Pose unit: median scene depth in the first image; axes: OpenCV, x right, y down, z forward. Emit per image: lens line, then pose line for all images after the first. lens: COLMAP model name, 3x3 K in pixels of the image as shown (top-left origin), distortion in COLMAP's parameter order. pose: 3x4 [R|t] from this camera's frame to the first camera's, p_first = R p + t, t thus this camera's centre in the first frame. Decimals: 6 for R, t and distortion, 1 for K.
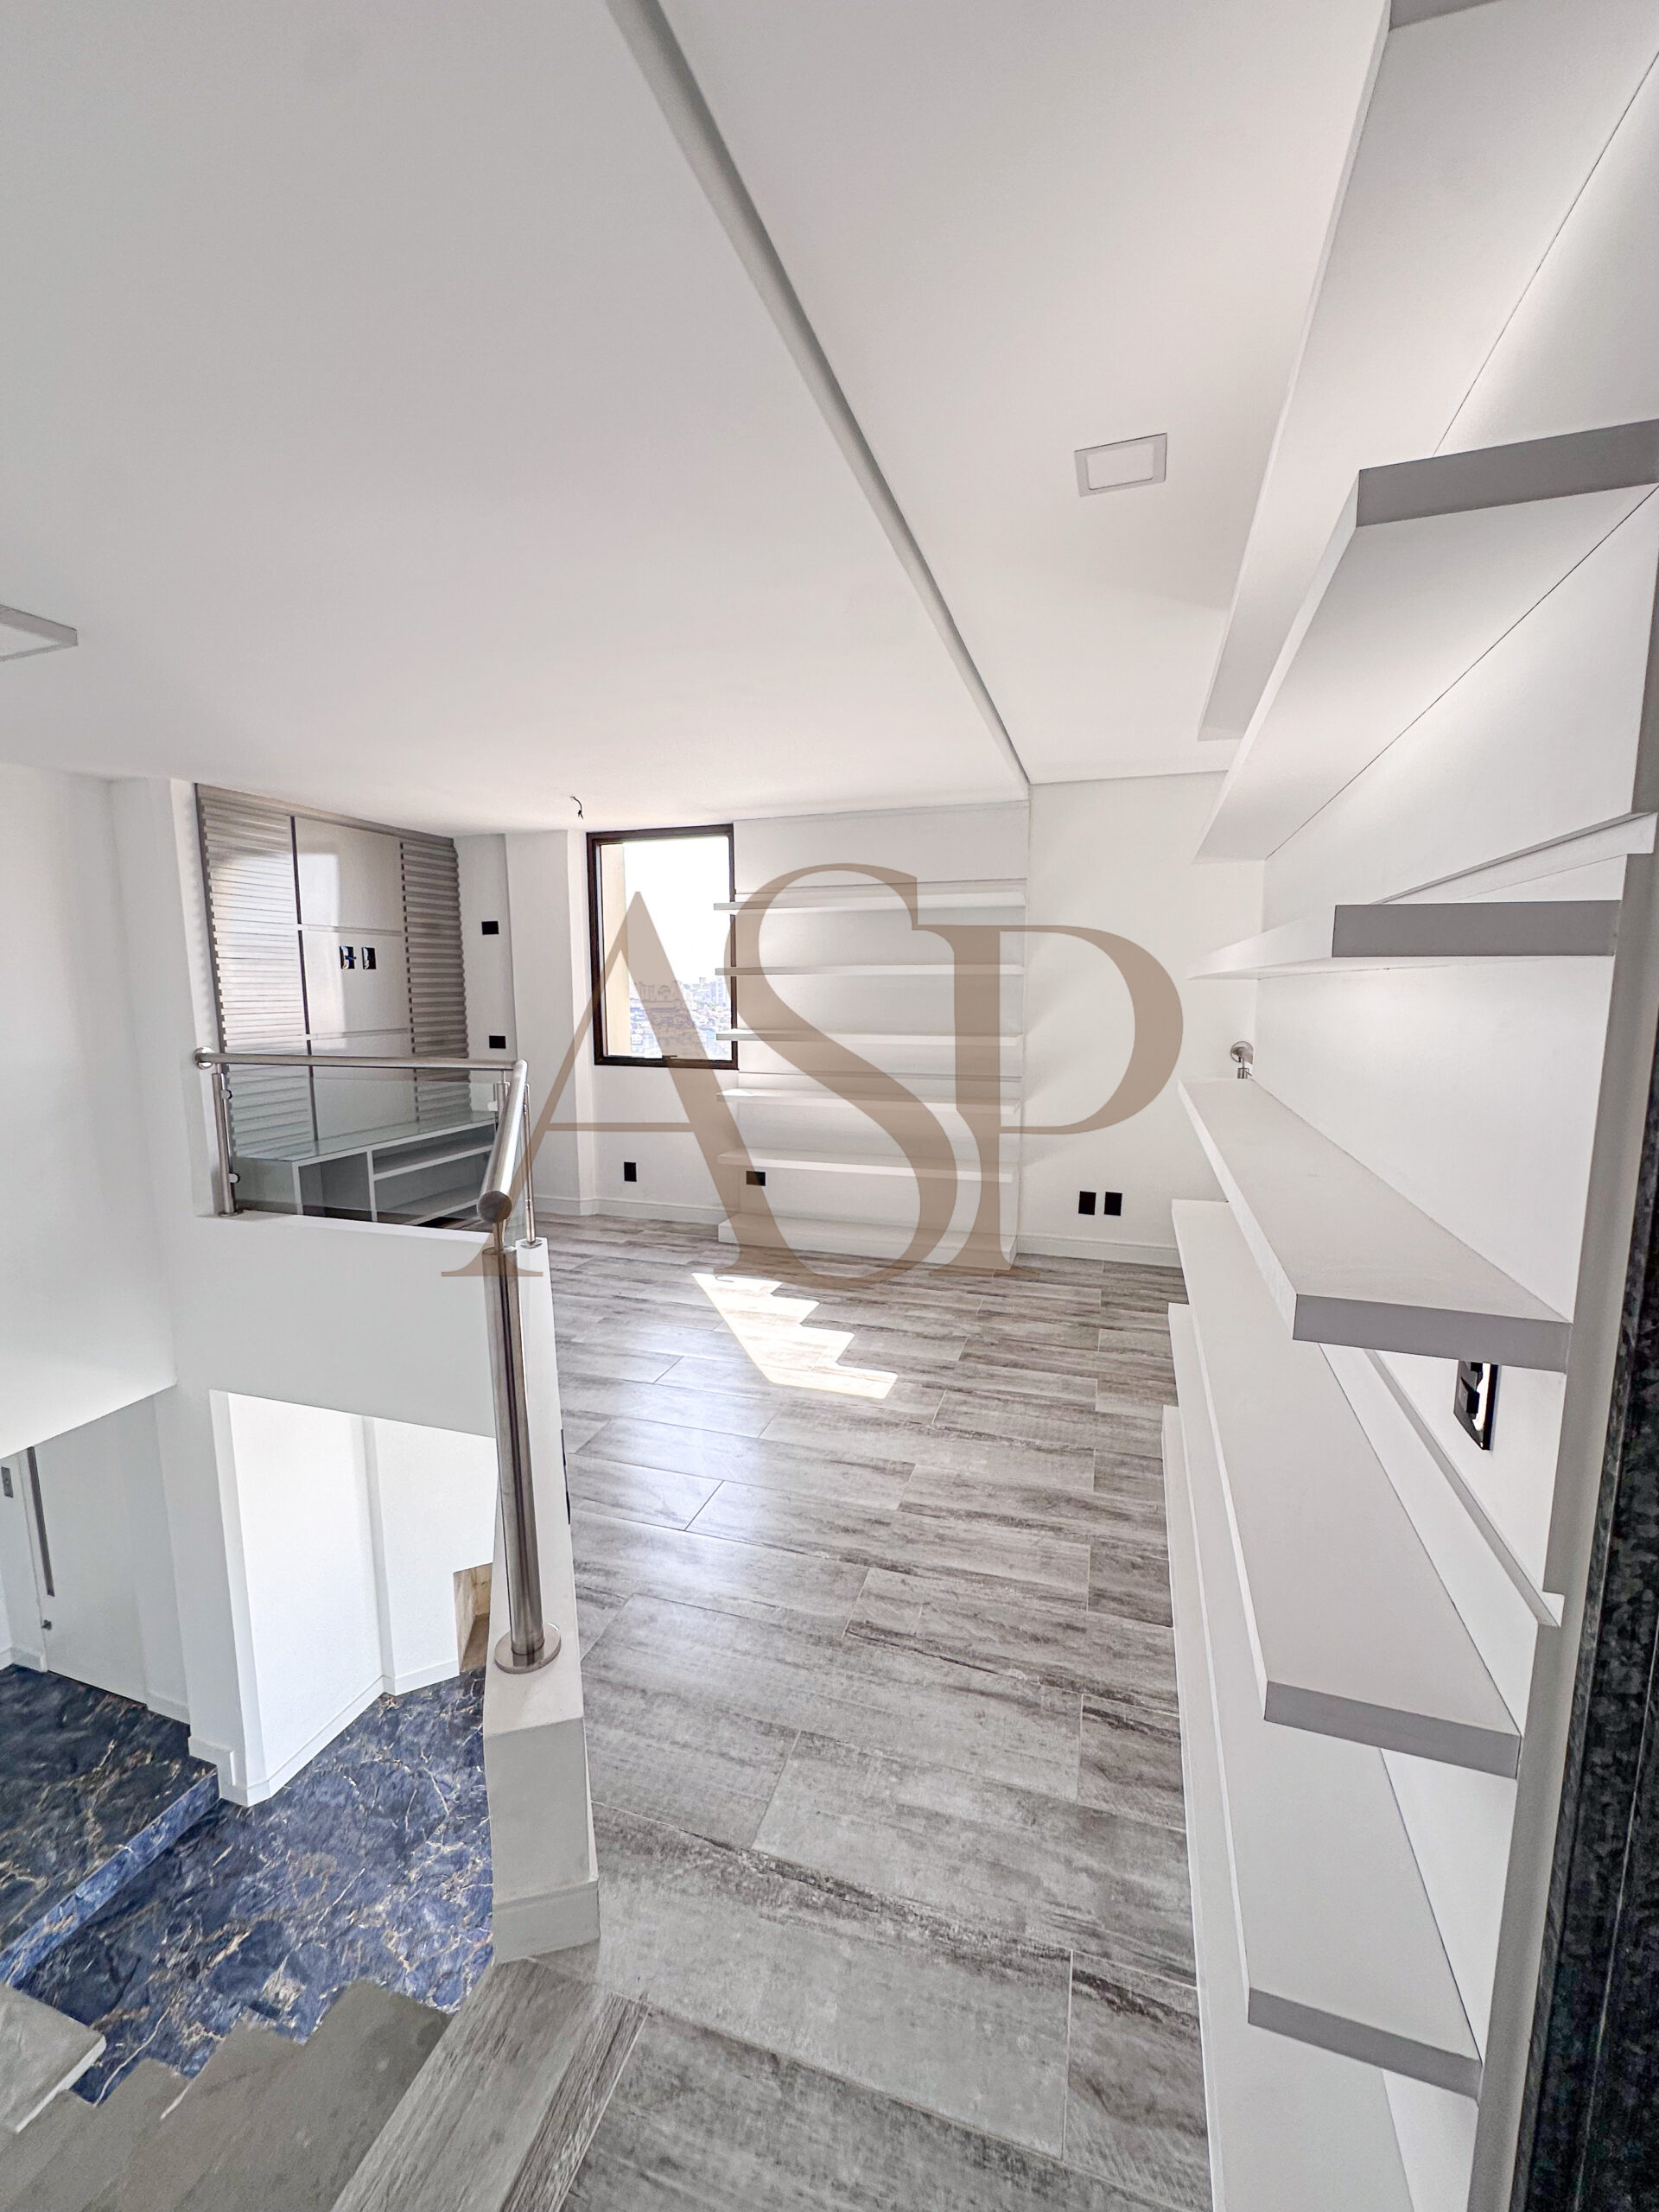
lens RADIAL K [[874.0, 0, 836.4], [0, 874.0, 1108.7], [0, 0, 1]] dist [-0.000033, 0.001108]
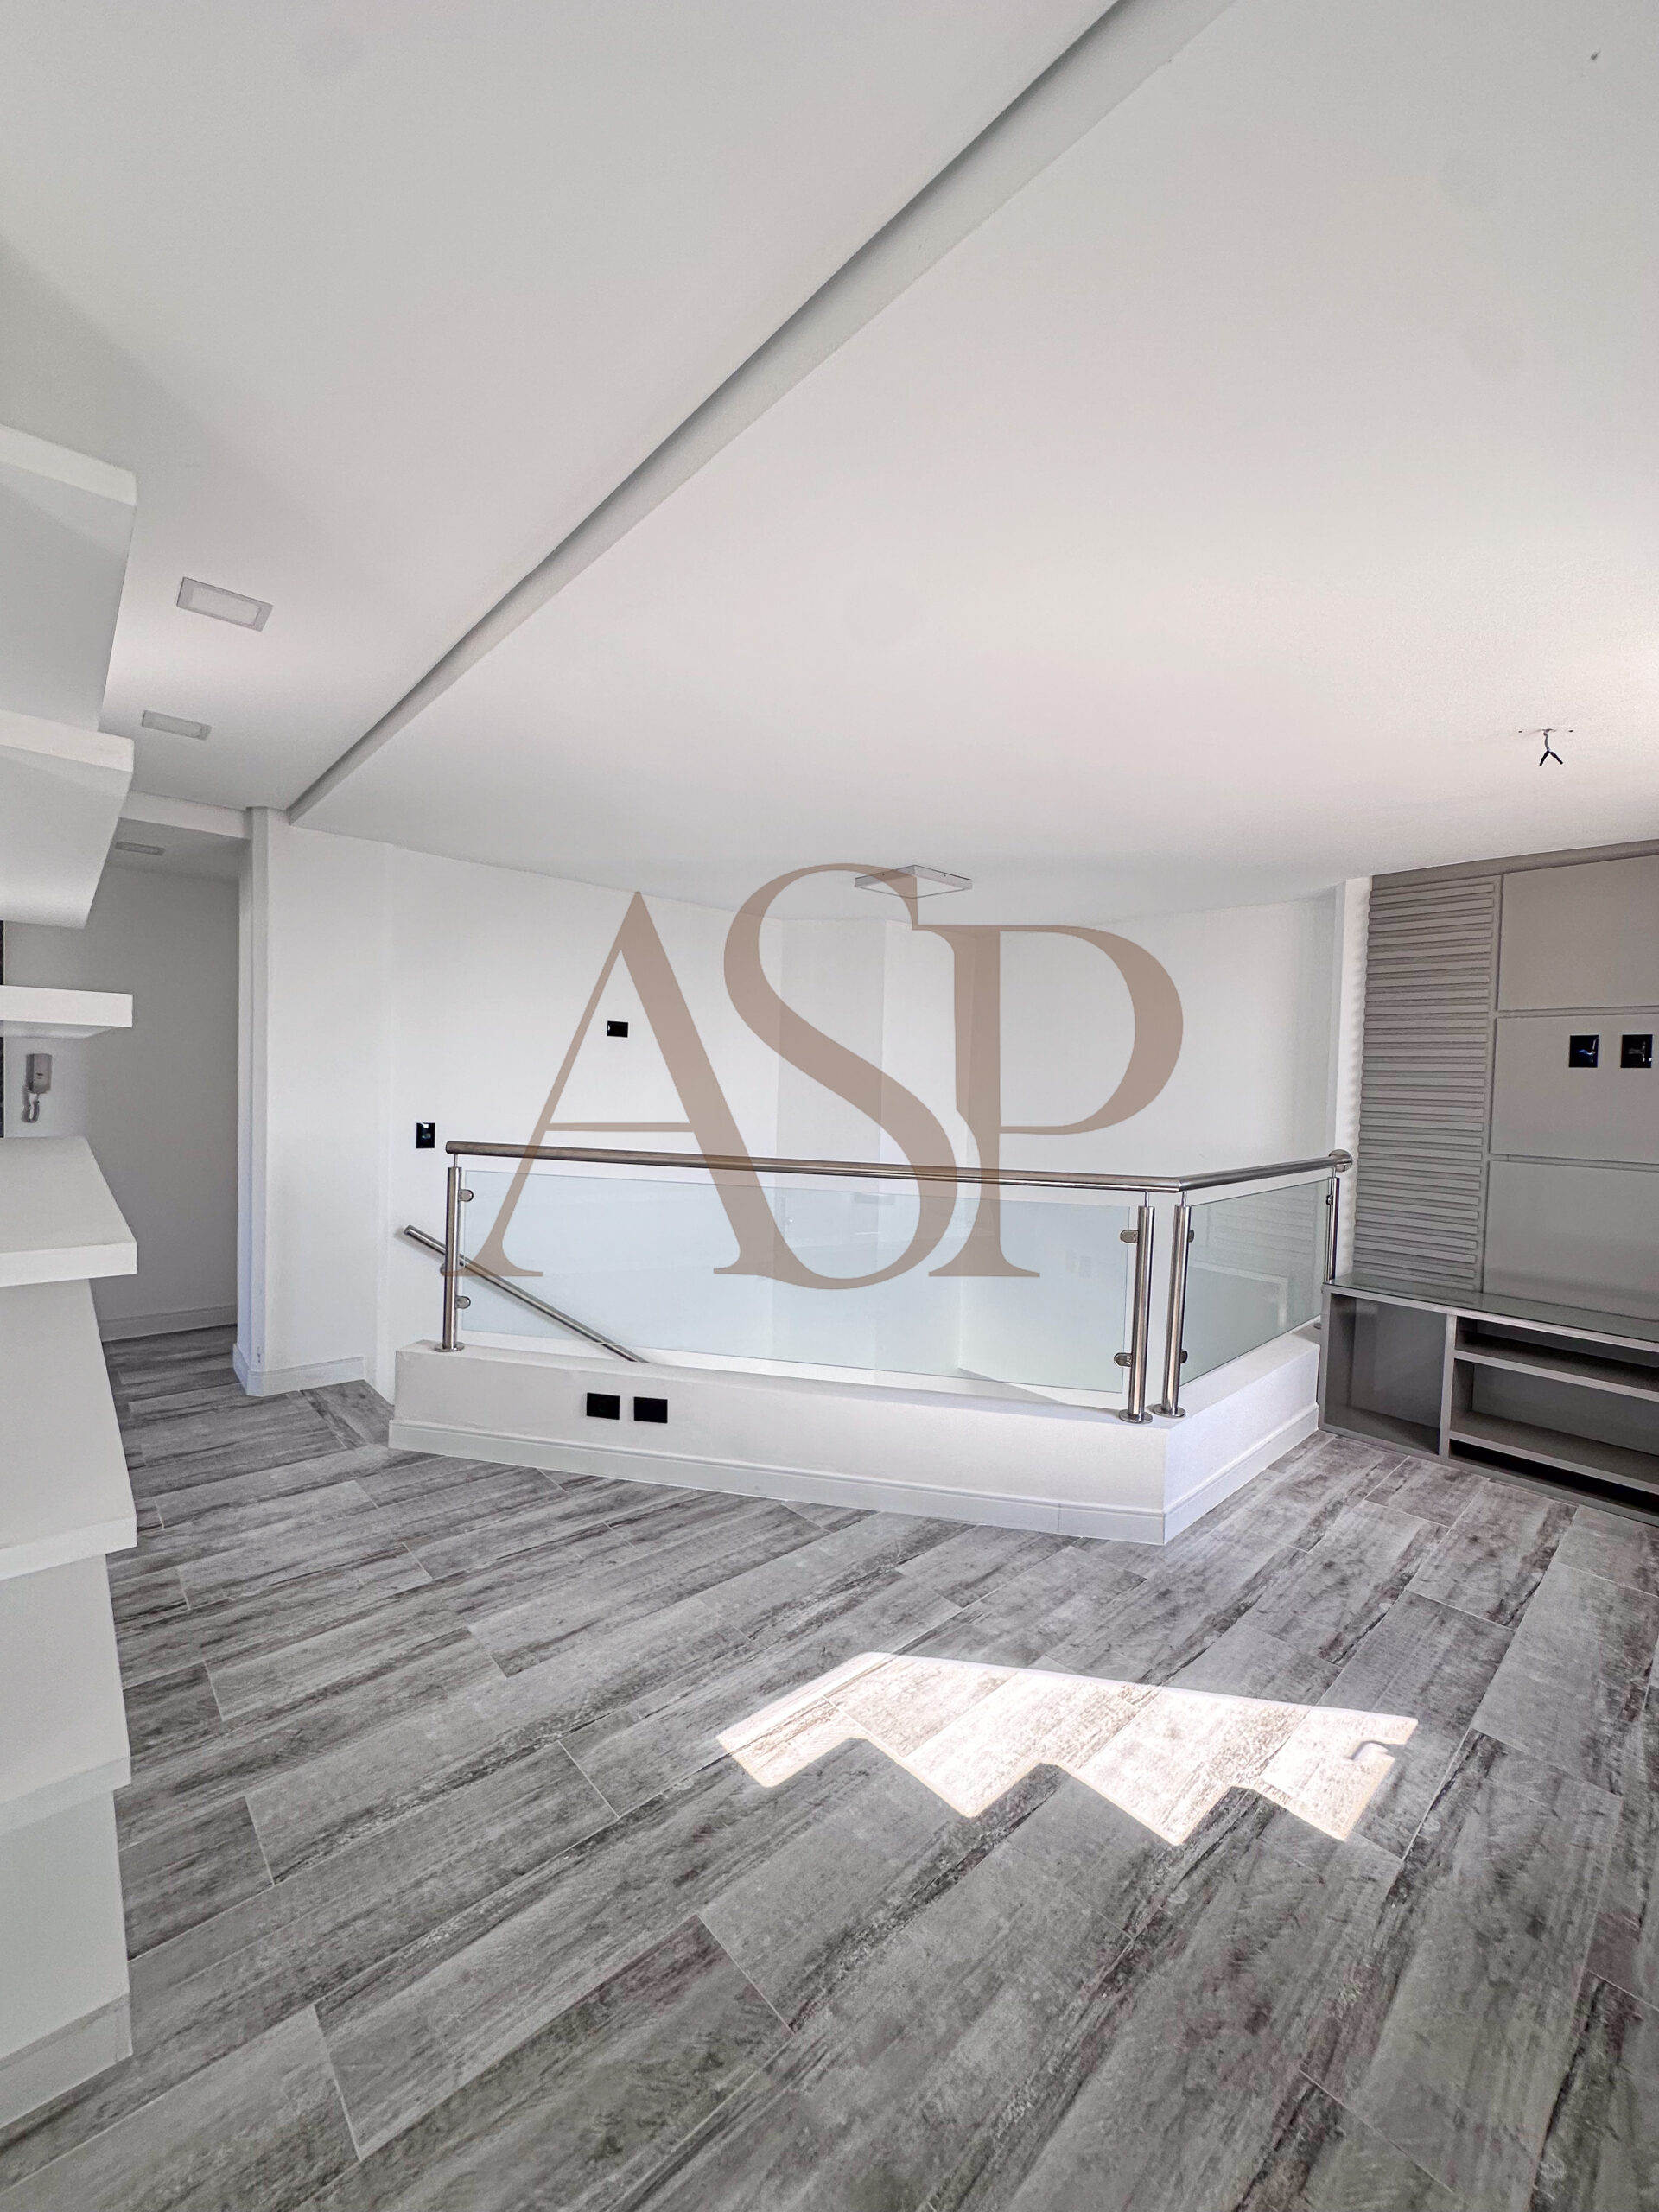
lens RADIAL K [[874.0, 0, 819.4], [0, 874.0, 1105.4], [0, 0, 1]] dist [-0.000033, 0.001108]
pose [[-0.496766, 0.018674, -0.867683, 0.670937], [-0.149281, 0.983029, 0.106623, -0.230591], [0.854949, 0.182496, -0.485548, 1.663918]]
